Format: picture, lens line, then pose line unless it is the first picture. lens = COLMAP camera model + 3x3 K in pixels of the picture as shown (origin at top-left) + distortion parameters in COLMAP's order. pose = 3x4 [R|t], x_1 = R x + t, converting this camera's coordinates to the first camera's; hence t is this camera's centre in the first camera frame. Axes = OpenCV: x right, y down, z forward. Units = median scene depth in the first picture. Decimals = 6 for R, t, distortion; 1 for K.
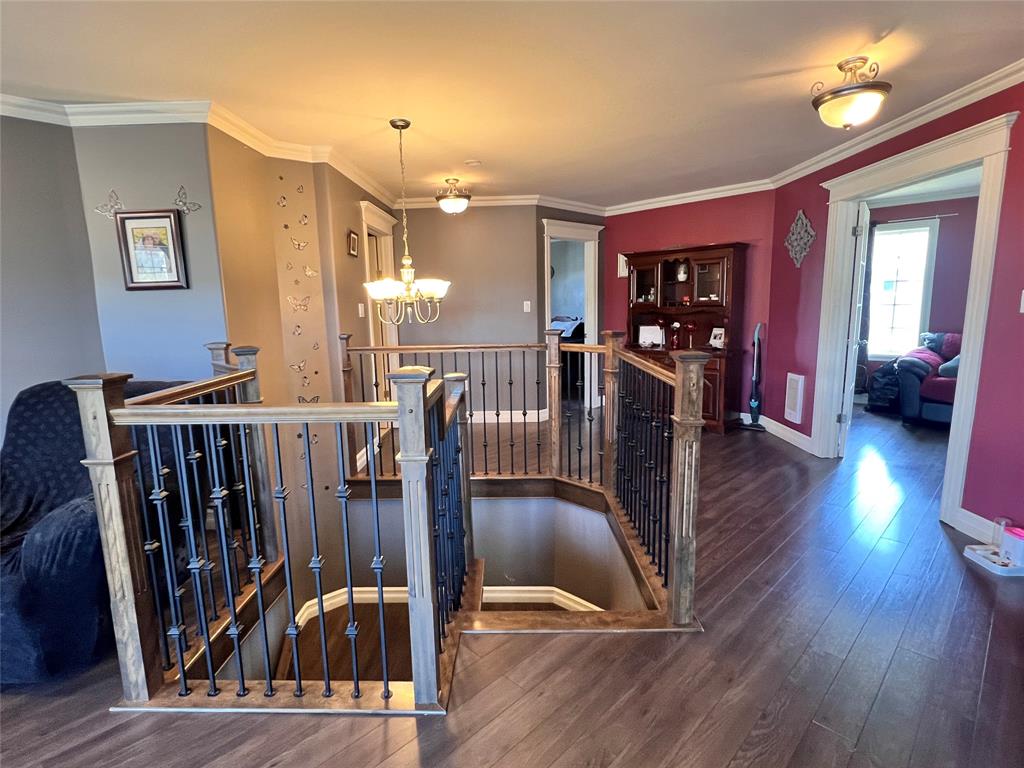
lens RADIAL K [[528.1, 0, 512.0], [0, 528.1, 384.0], [0, 0, 1]] dist [-0.004743, -0.000784]
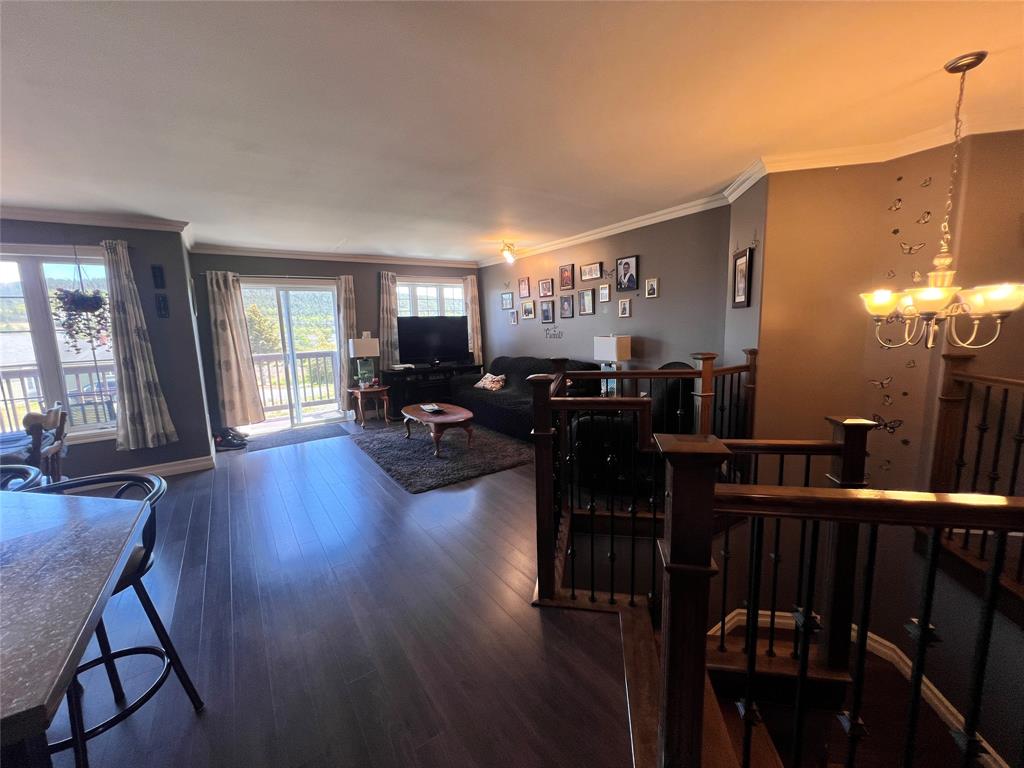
lens RADIAL K [[407.5, 0, 512.0], [0, 407.5, 384.0], [0, 0, 1]] dist [0.000657, -0.005343]
pose [[-0.173584, 0.173710, -0.969378, 0.529178], [-0.114577, 0.974074, 0.195069, -0.124934], [0.978131, 0.144930, -0.149181, 0.607018]]
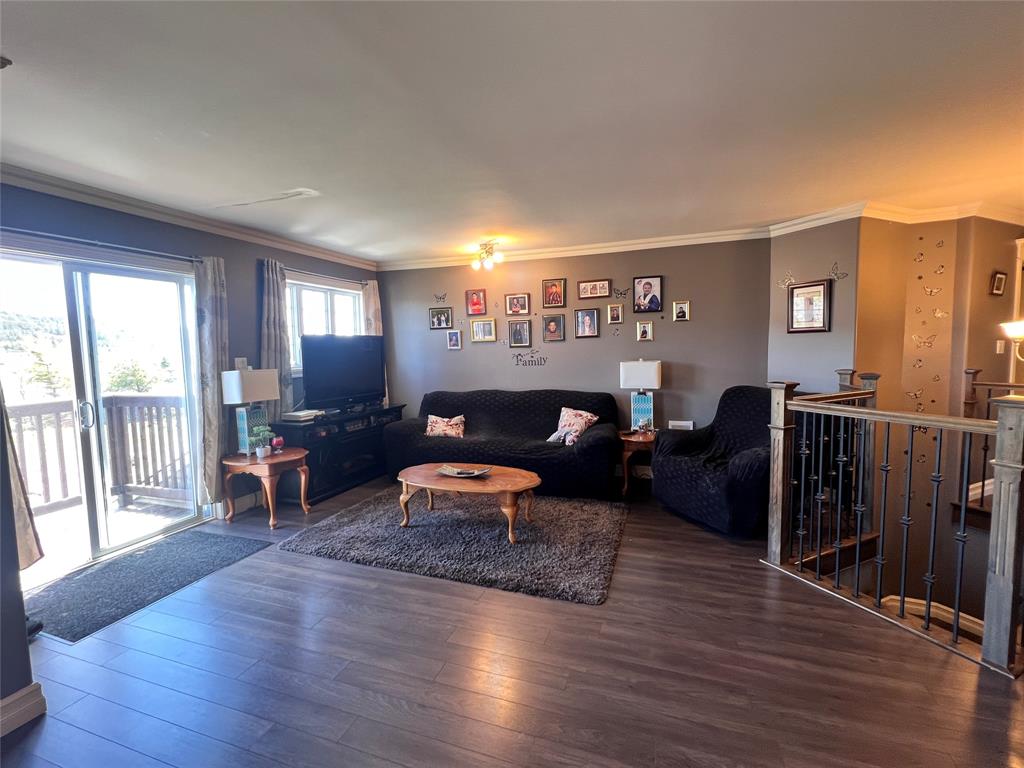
lens RADIAL K [[457.6, 0, 512.0], [0, 457.6, 384.0], [0, 0, 1]] dist [0.002480, 0.000171]
pose [[0.439852, 0.087530, -0.893795, 0.149787], [-0.127448, 0.991250, 0.034355, 0.032186], [0.888981, 0.098801, 0.447159, -0.343989]]
